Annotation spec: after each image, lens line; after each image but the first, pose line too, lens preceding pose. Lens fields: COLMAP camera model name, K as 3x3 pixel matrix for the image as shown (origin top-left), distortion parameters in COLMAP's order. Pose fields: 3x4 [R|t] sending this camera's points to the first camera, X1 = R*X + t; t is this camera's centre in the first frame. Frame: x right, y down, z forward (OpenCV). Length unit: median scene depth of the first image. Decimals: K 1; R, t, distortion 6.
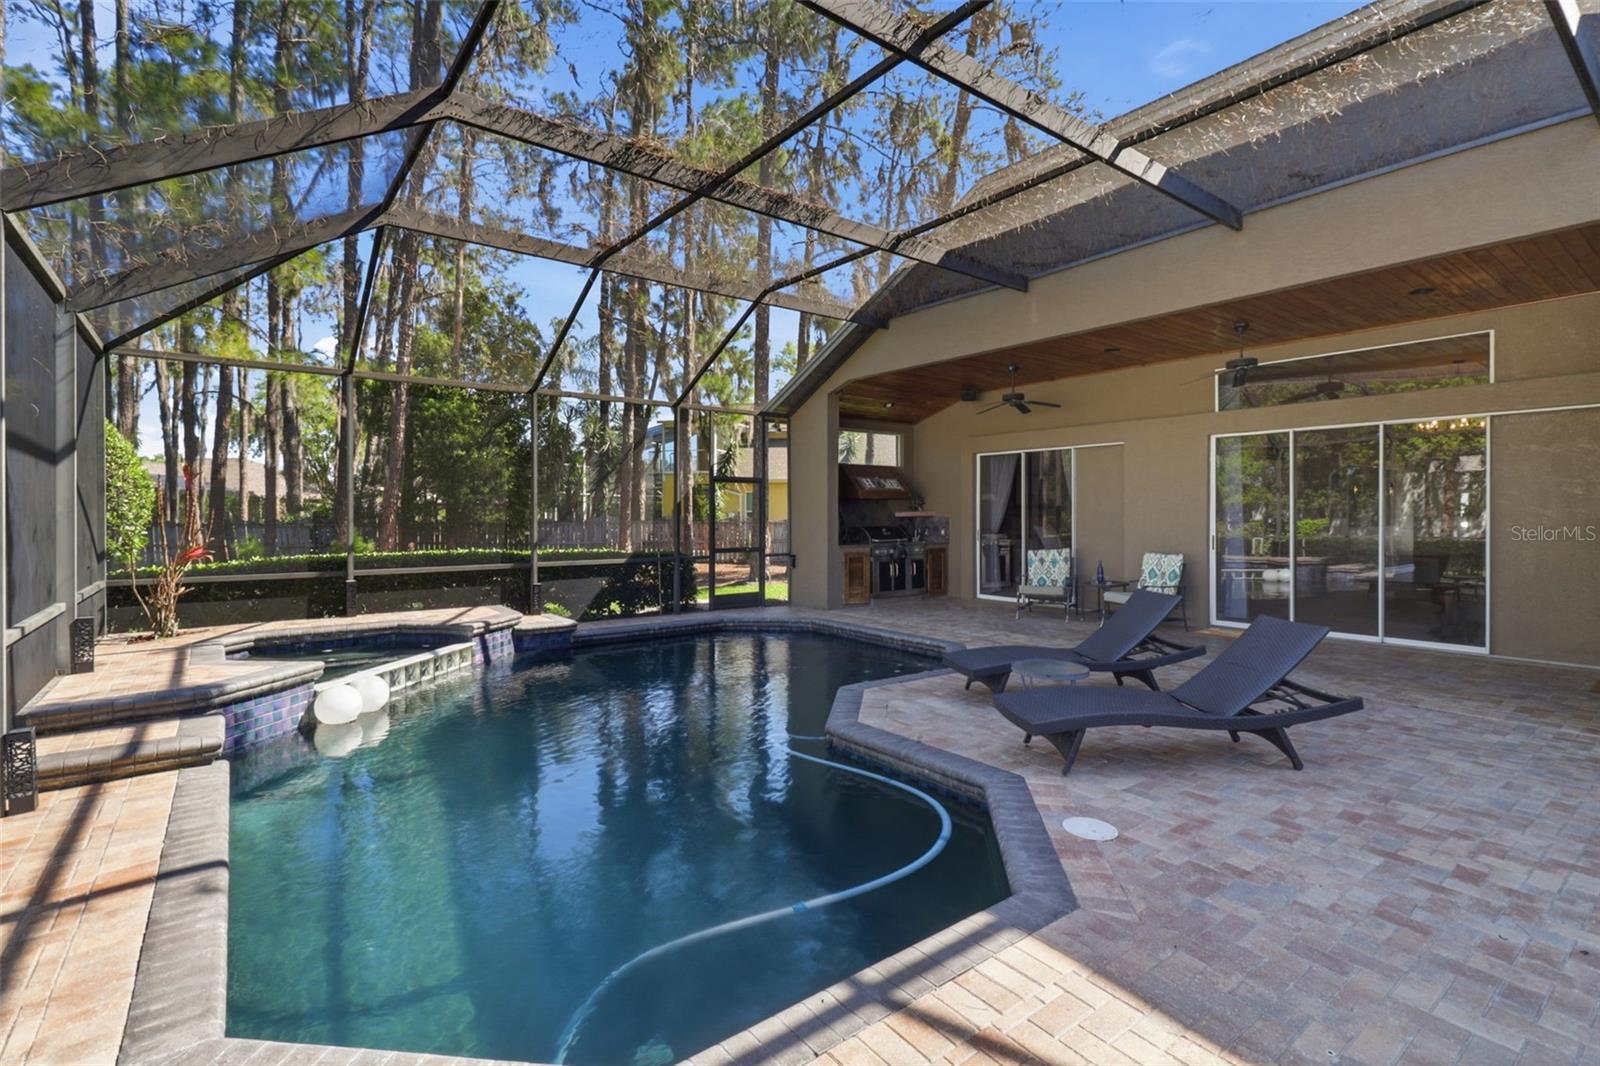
lens RADIAL K [[747.2, 0, 810.0], [0, 747.2, 520.2], [0, 0, 1]] dist [-0.005518, -0.002101]
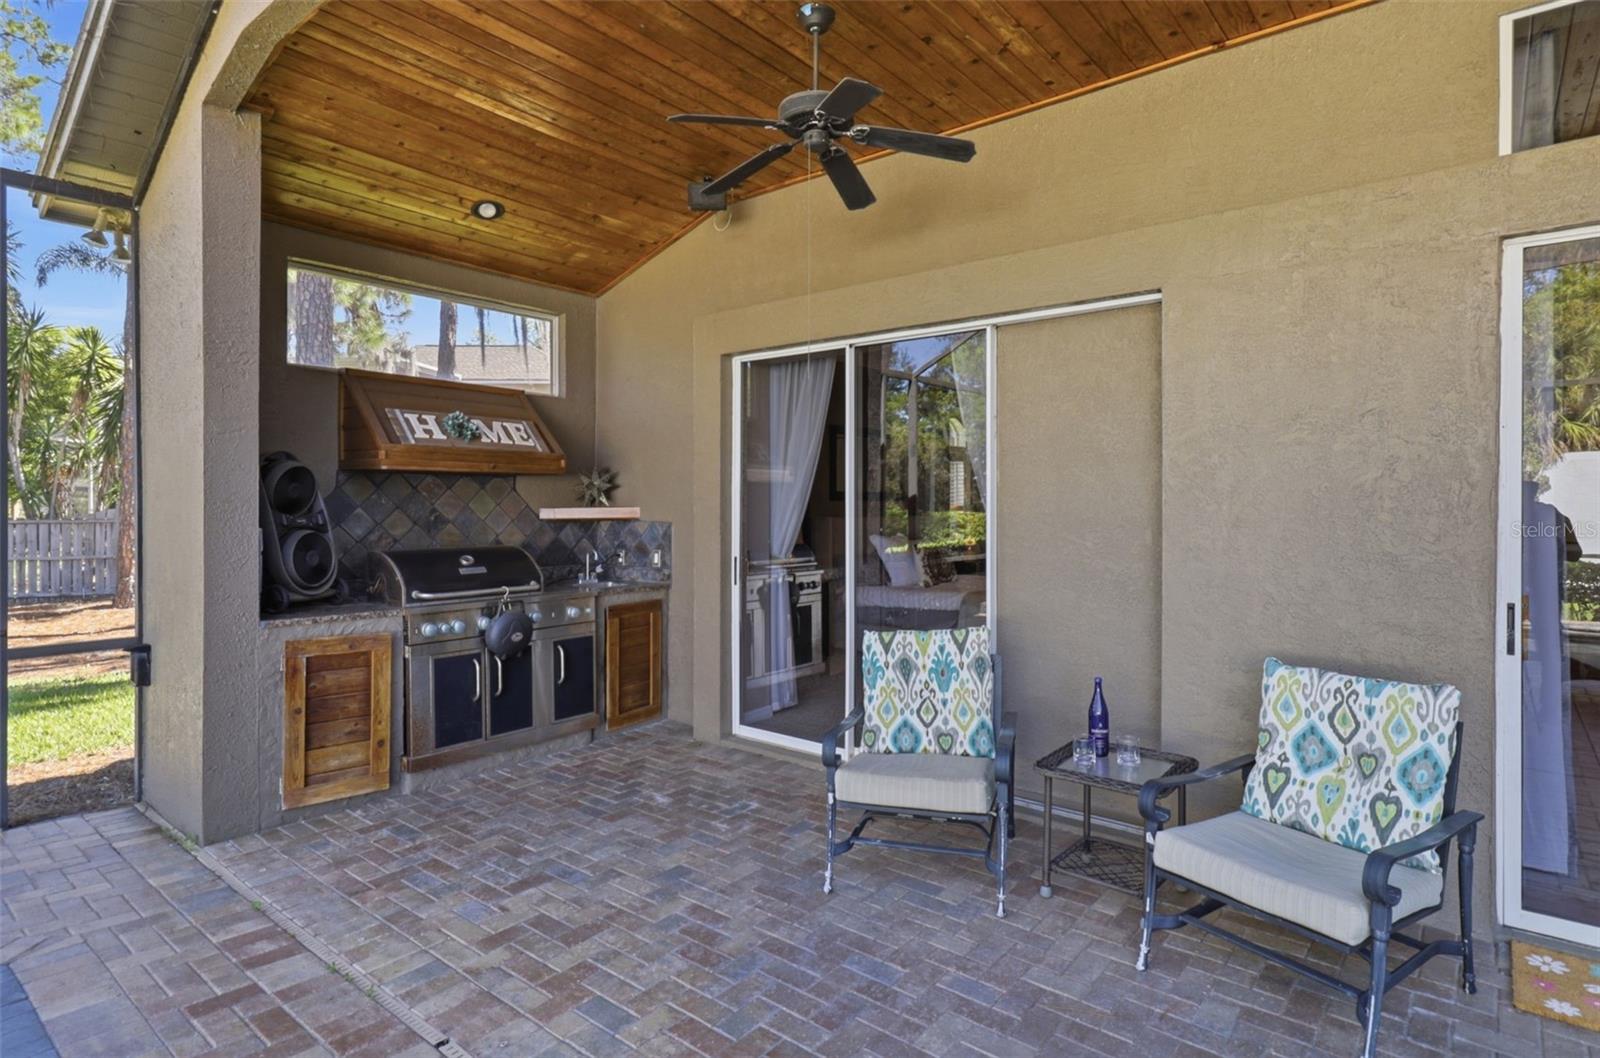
lens RADIAL K [[845.6, 0, 799.1], [0, 845.6, 519.8], [0, 0, 1]] dist [-0.000935, -0.000043]
pose [[0.976370, -0.000900, 0.216105, 0.165471], [-0.001499, 0.999939, 0.010938, -0.010576], [-0.216101, -0.011004, 0.976309, 0.578858]]
